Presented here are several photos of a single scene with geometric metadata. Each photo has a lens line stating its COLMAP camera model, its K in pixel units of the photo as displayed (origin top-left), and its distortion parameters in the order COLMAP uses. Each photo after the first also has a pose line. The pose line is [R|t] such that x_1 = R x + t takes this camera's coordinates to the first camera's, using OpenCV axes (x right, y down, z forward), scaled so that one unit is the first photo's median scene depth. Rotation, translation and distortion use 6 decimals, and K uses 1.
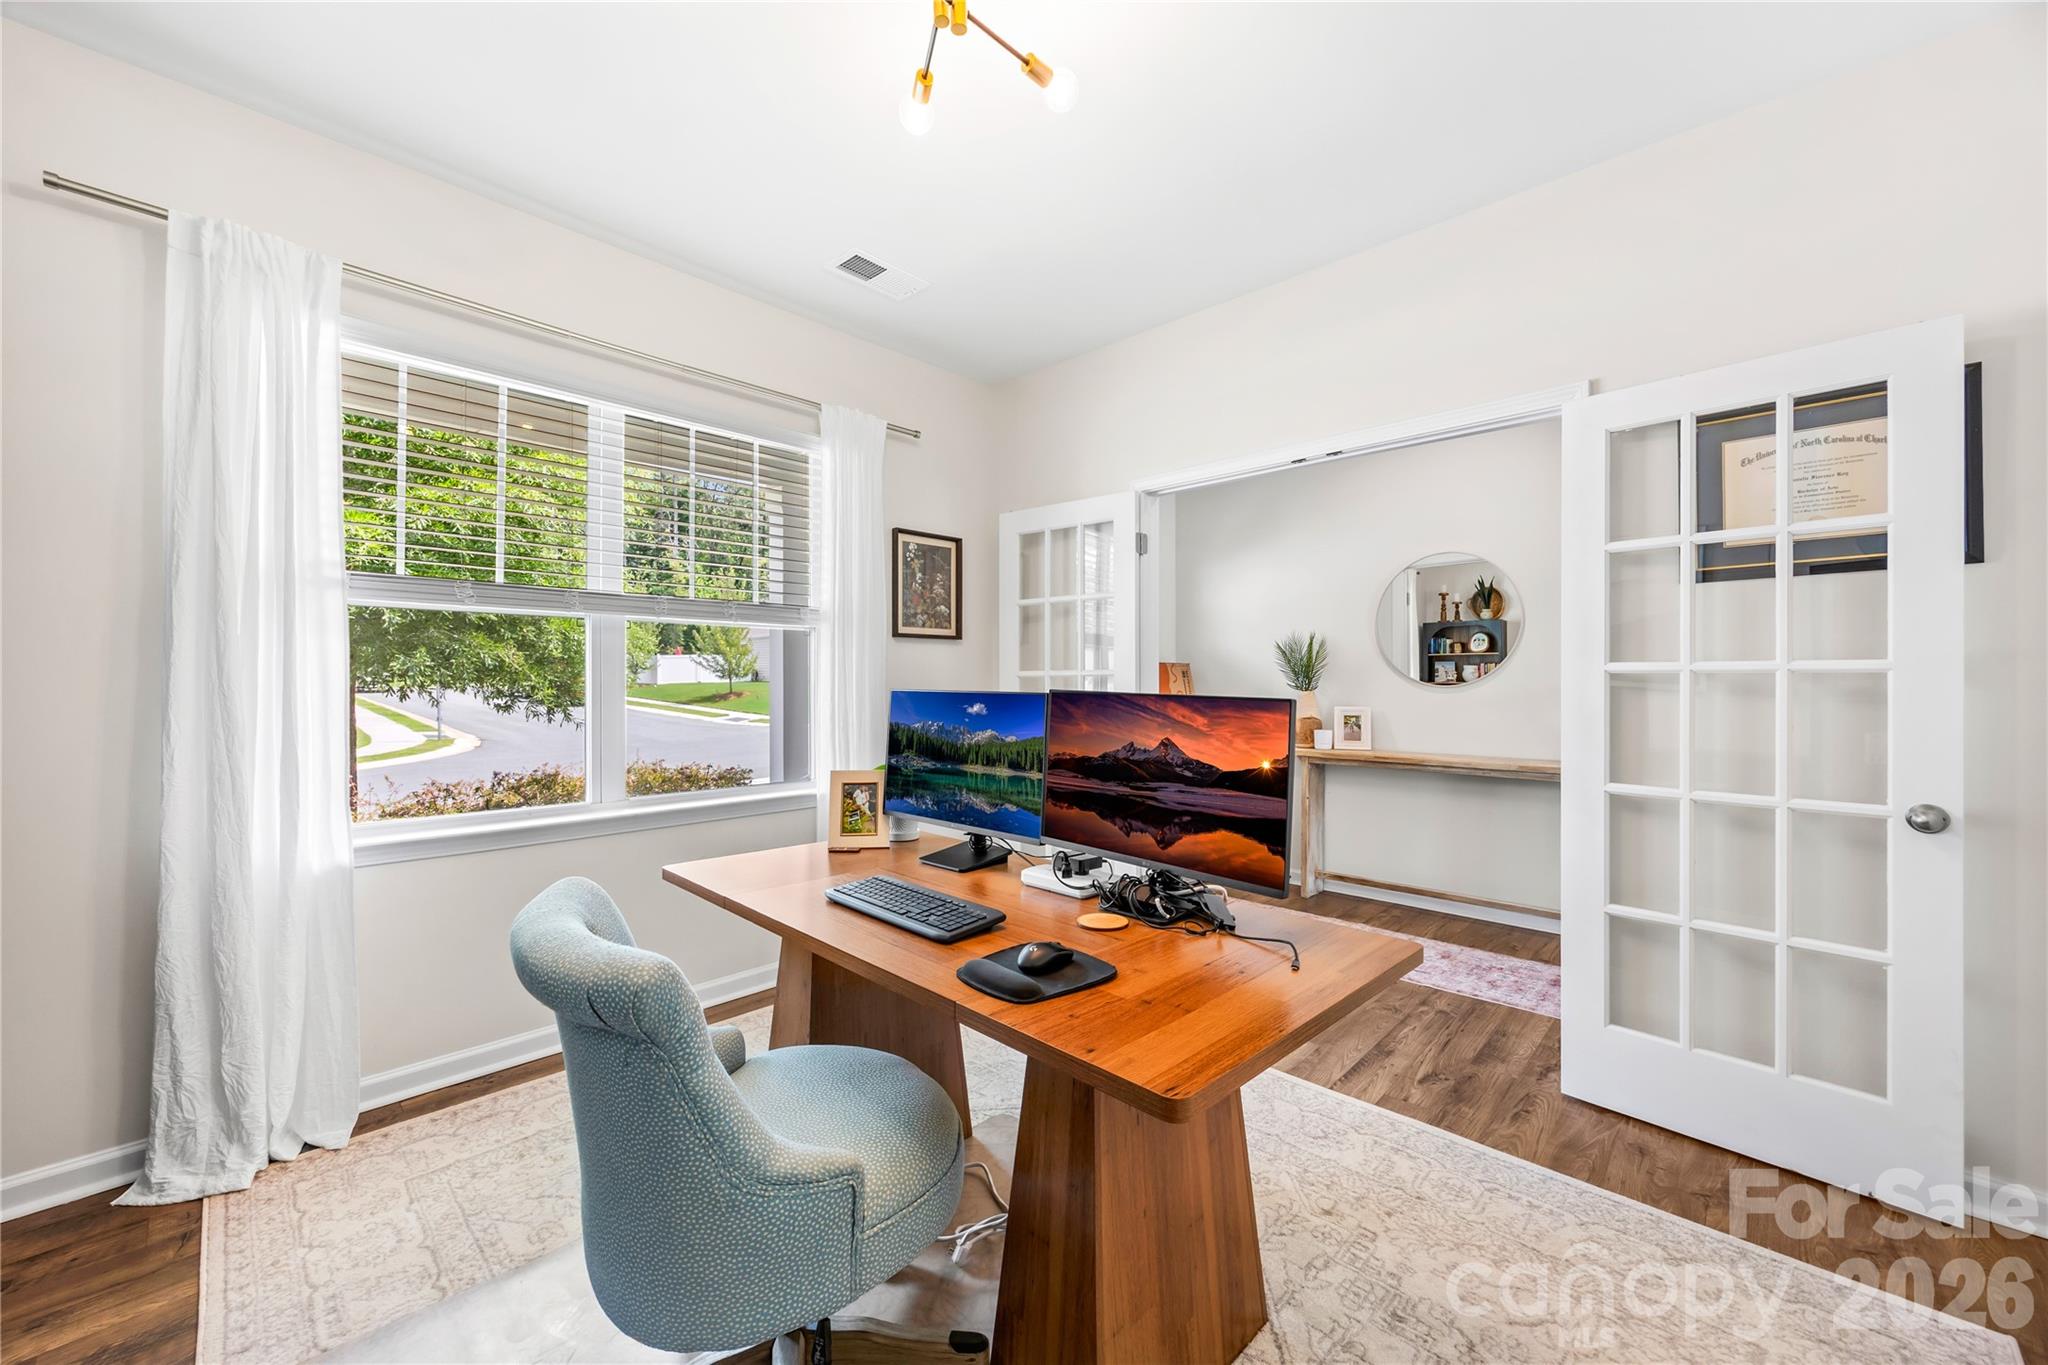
lens RADIAL K [[807.7, 0, 1041.2], [0, 807.7, 662.8], [0, 0, 1]] dist [-0.001886, -0.000130]
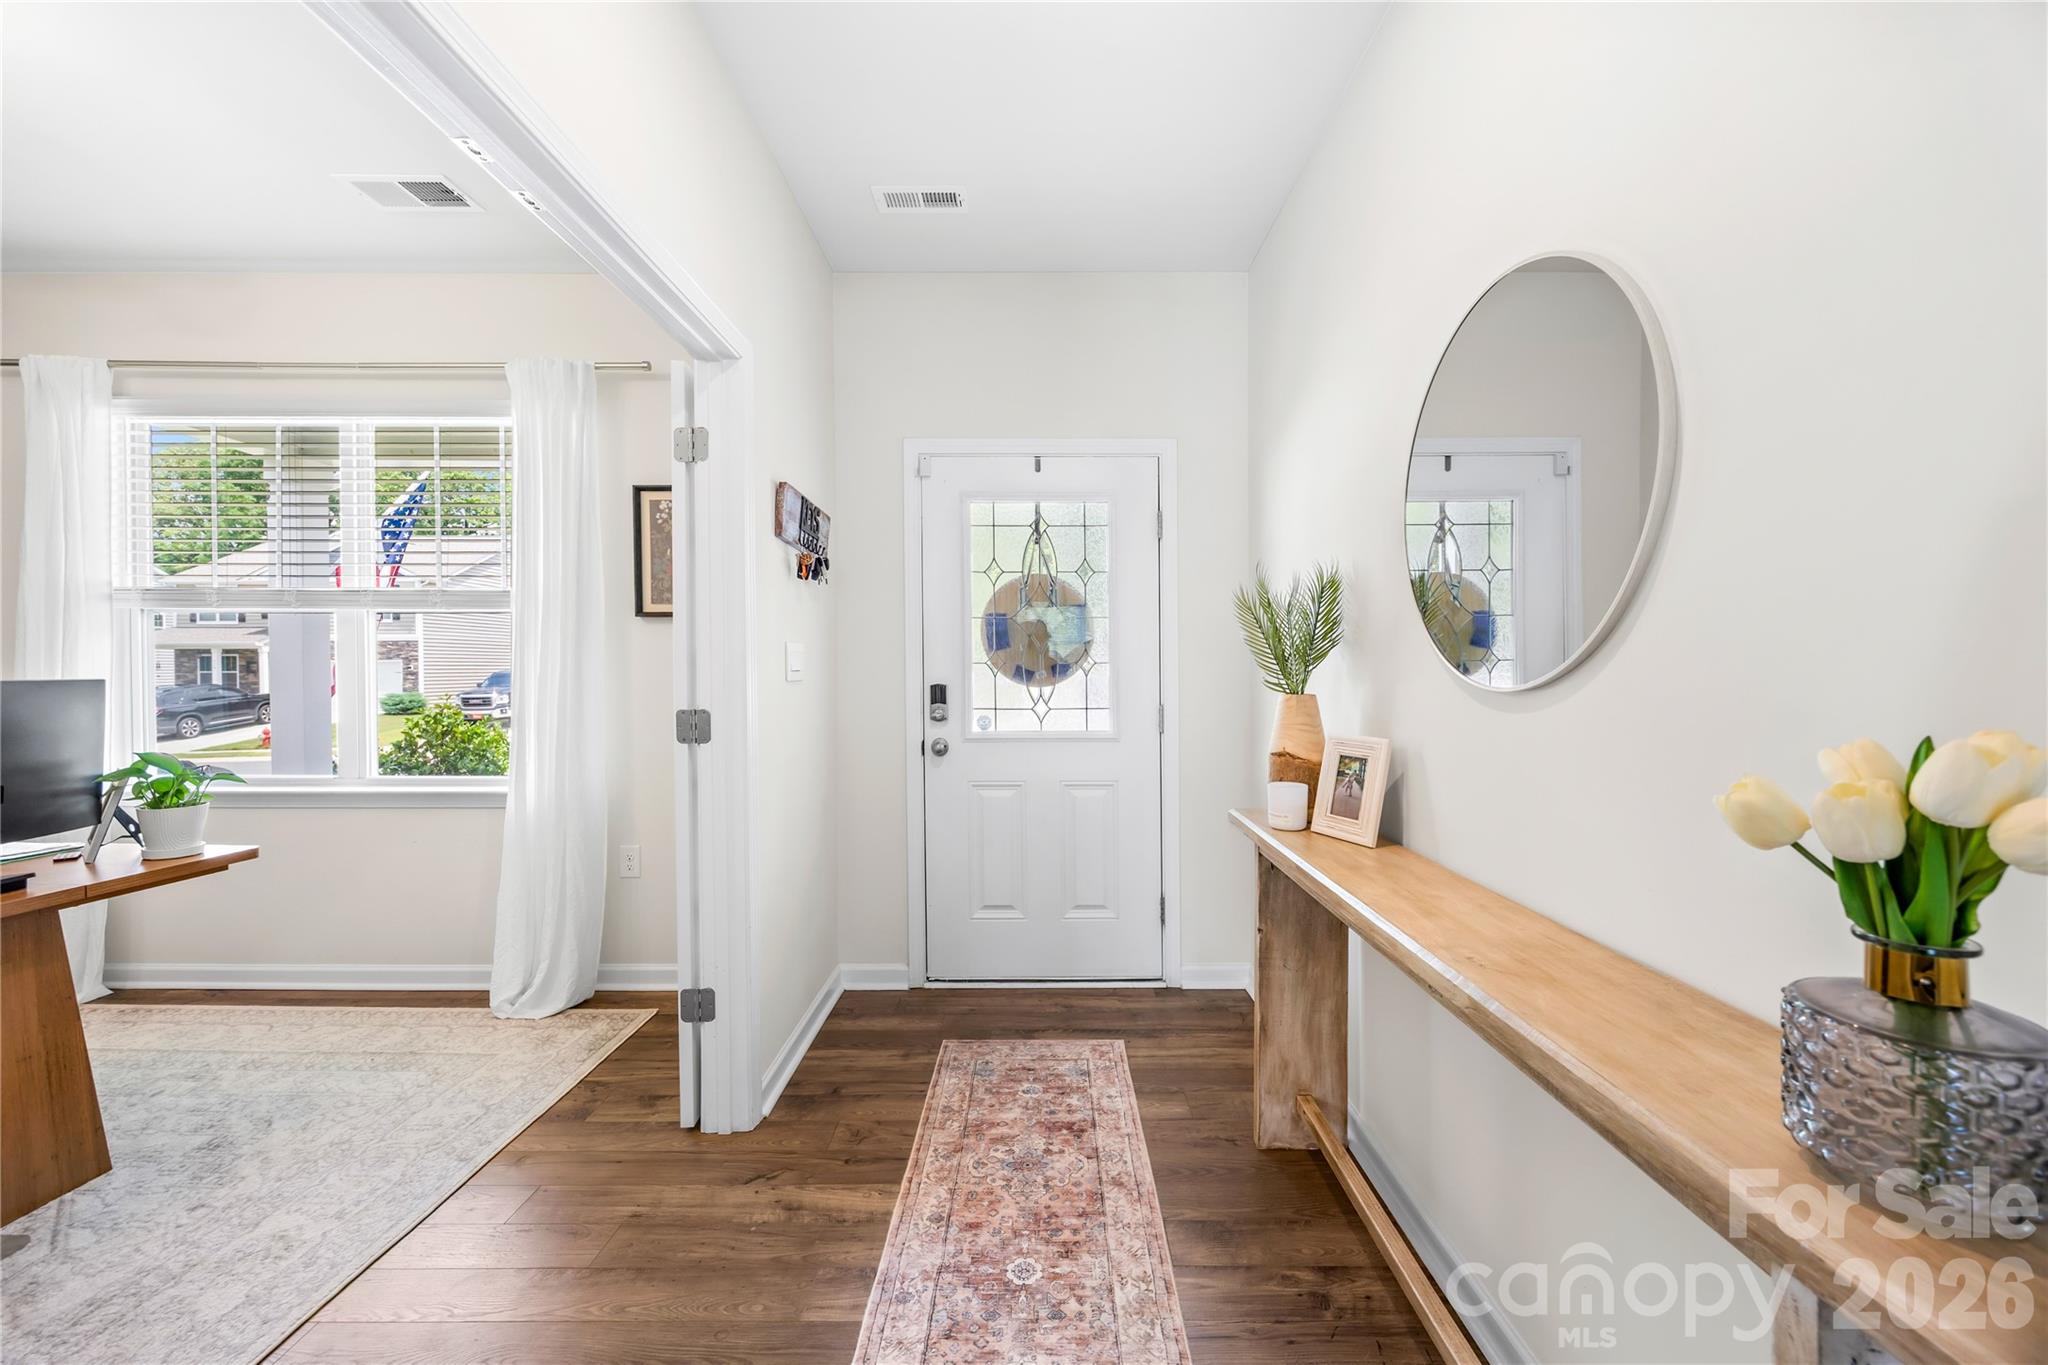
lens RADIAL K [[777.3, 0, 1022.5], [0, 777.3, 674.4], [0, 0, 1]] dist [-0.001353, -0.000288]
pose [[0.679962, -0.003215, -0.733240, 0.854942], [0.015644, 0.999826, 0.010125, 0.032726], [0.733080, -0.018355, 0.679895, 0.933198]]
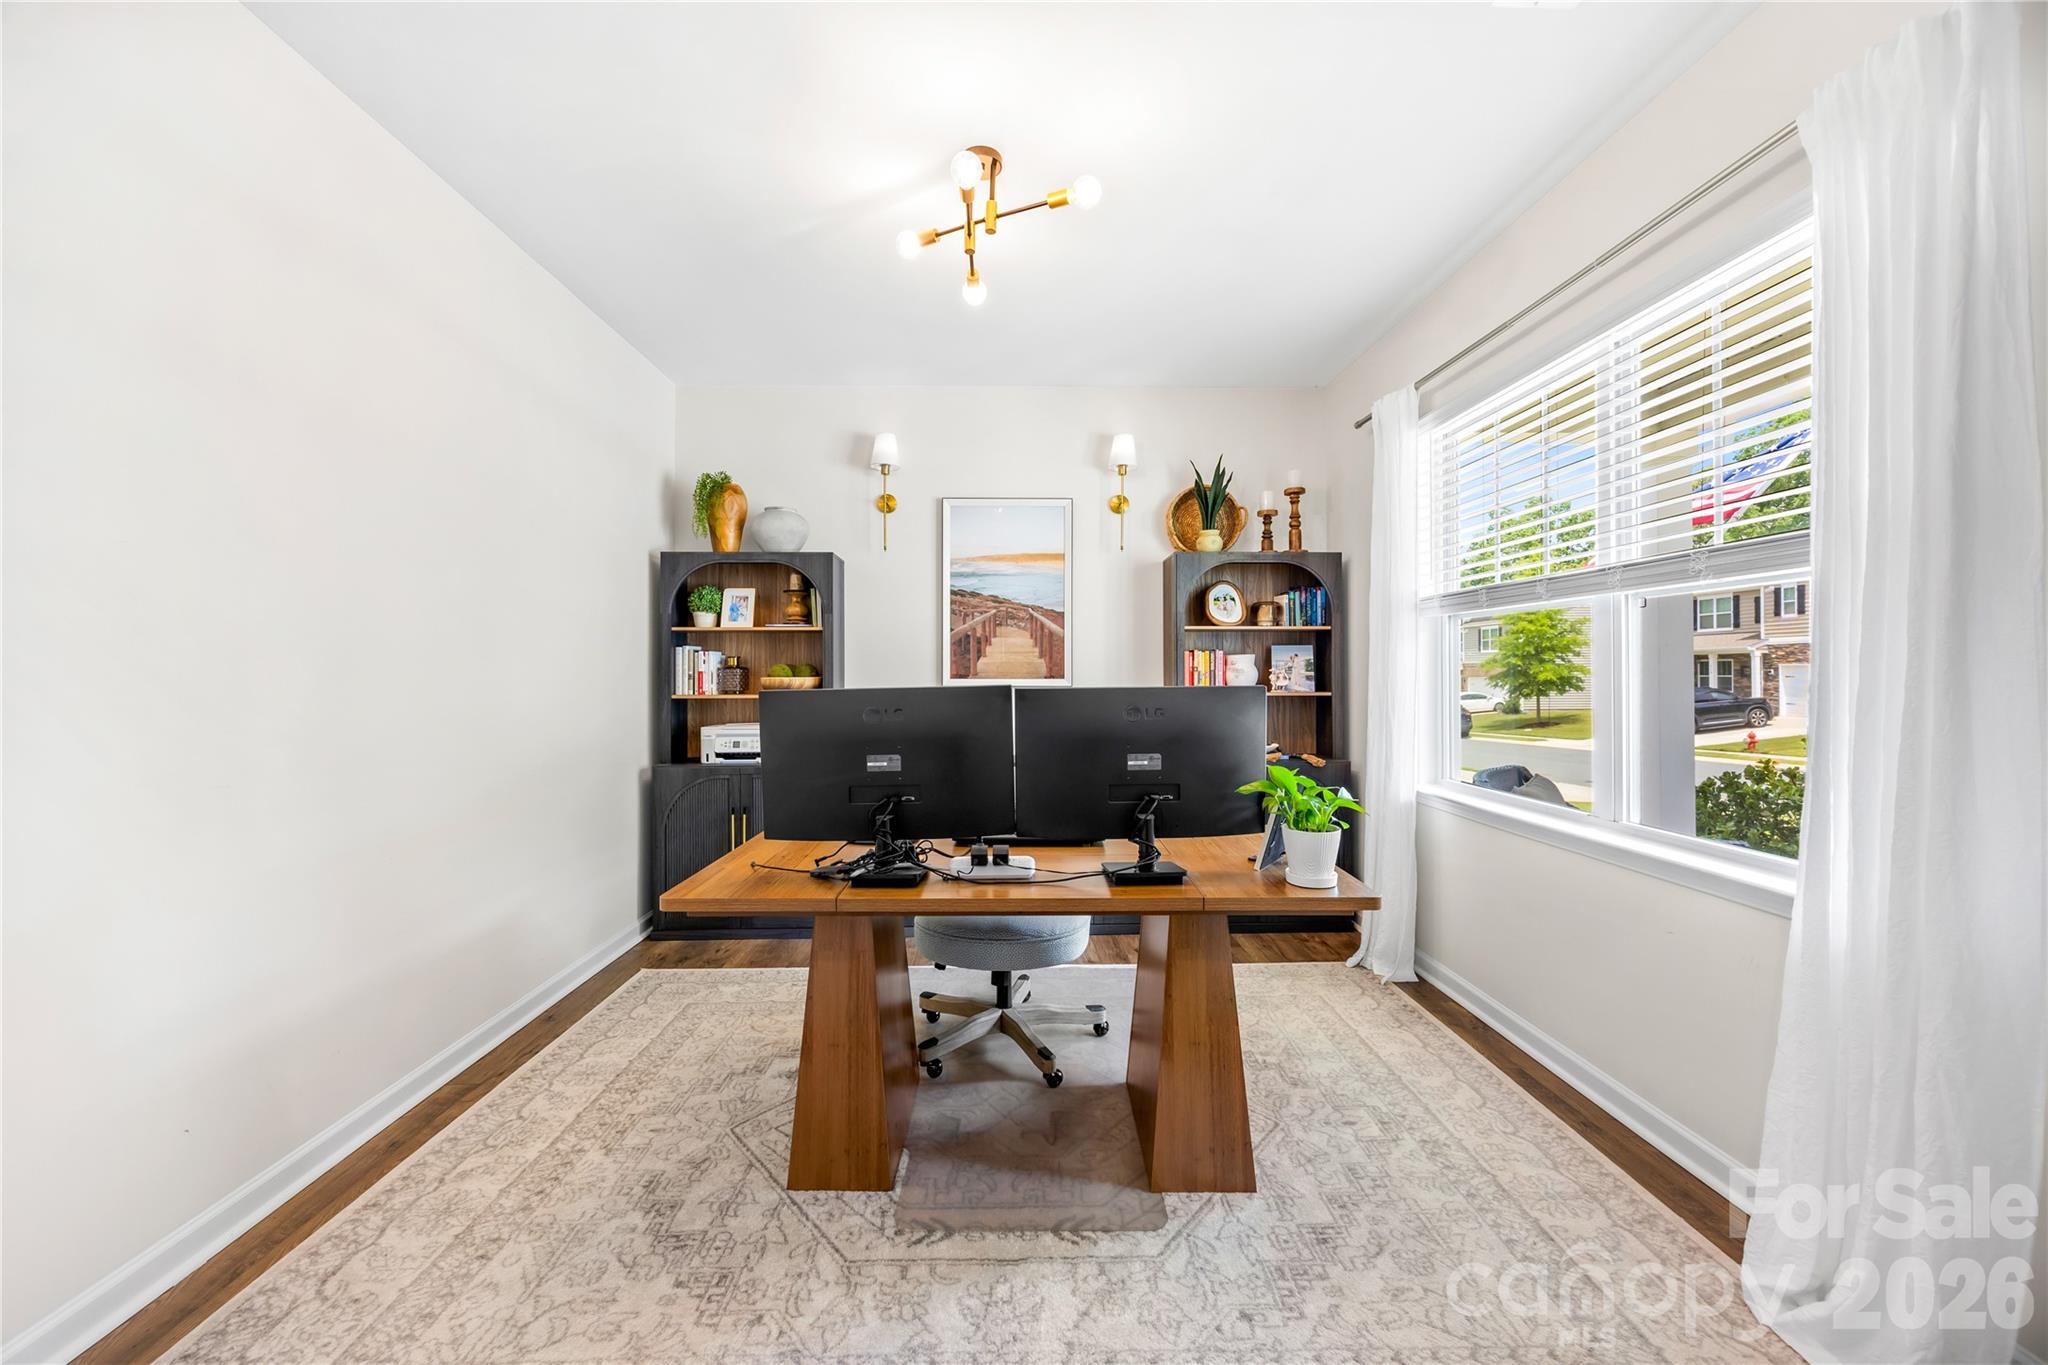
lens RADIAL K [[777.3, 0, 1022.5], [0, 777.3, 674.4], [0, 0, 1]] dist [-0.001353, -0.000288]
pose [[-0.708943, -0.006765, -0.705233, 0.456910], [0.011341, 0.999715, -0.020990, 0.034171], [0.705174, -0.022879, -0.708665, 1.120243]]
